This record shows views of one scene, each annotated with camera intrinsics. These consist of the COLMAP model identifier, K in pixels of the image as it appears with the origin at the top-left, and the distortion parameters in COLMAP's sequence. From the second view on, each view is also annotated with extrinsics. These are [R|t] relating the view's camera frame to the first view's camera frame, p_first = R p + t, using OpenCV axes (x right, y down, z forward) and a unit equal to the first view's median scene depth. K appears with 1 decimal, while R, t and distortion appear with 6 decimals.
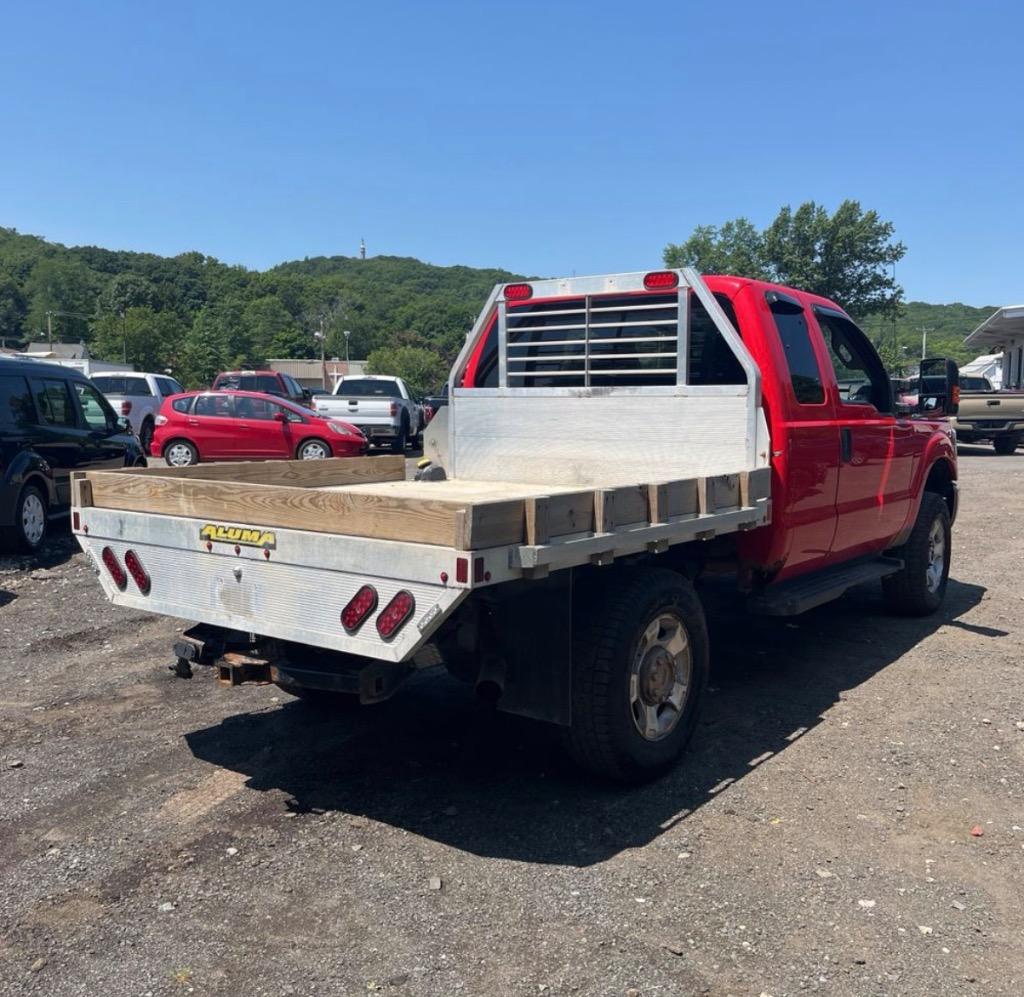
lens RADIAL K [[1051.6, 0, 512.0], [0, 1051.6, 498.5], [0, 0, 1]] dist [0.048547, -0.073852]
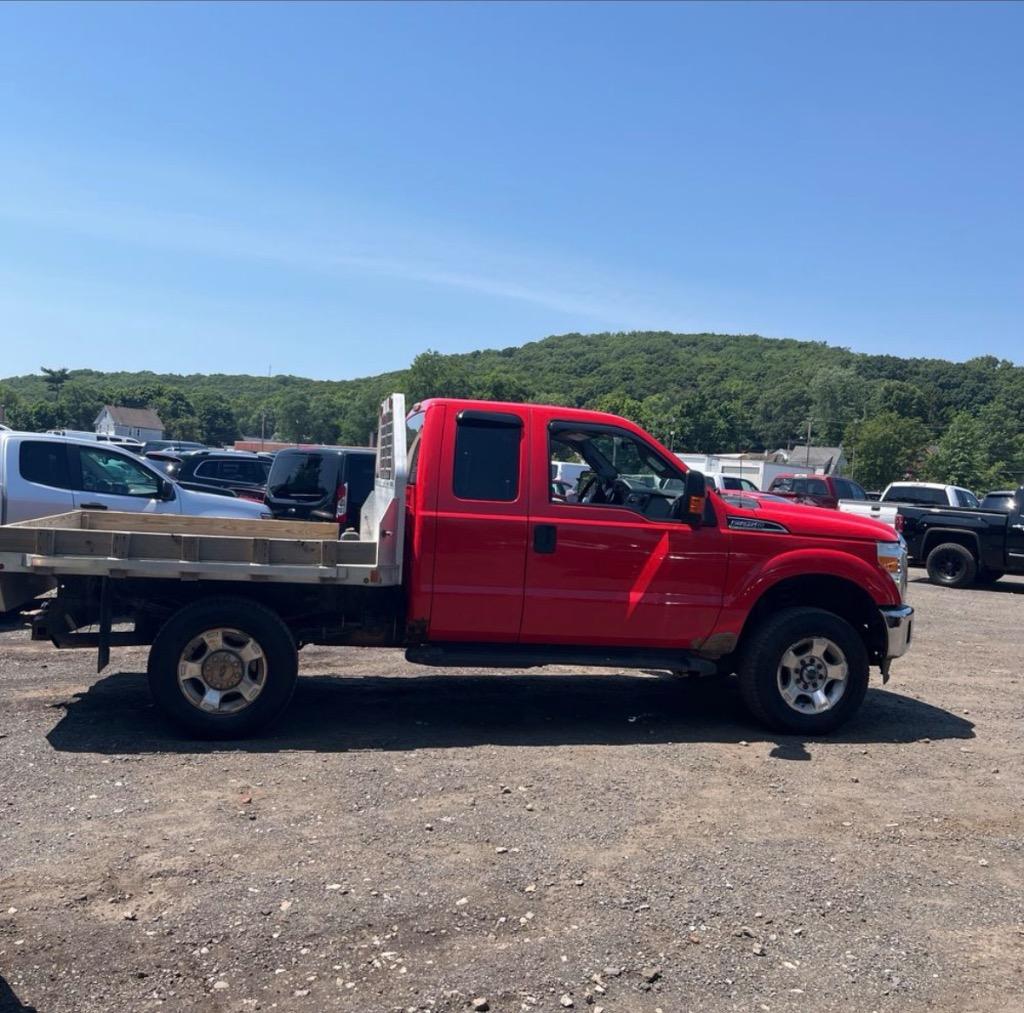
lens RADIAL K [[1055.7, 0, 510.9], [0, 1055.7, 503.0], [0, 0, 1]] dist [0.028242, -0.016743]
pose [[0.739280, 0.054942, -0.671153, 1.174530], [-0.117383, 0.991921, -0.048097, -0.032396], [0.663089, 0.114339, 0.739757, 0.123434]]
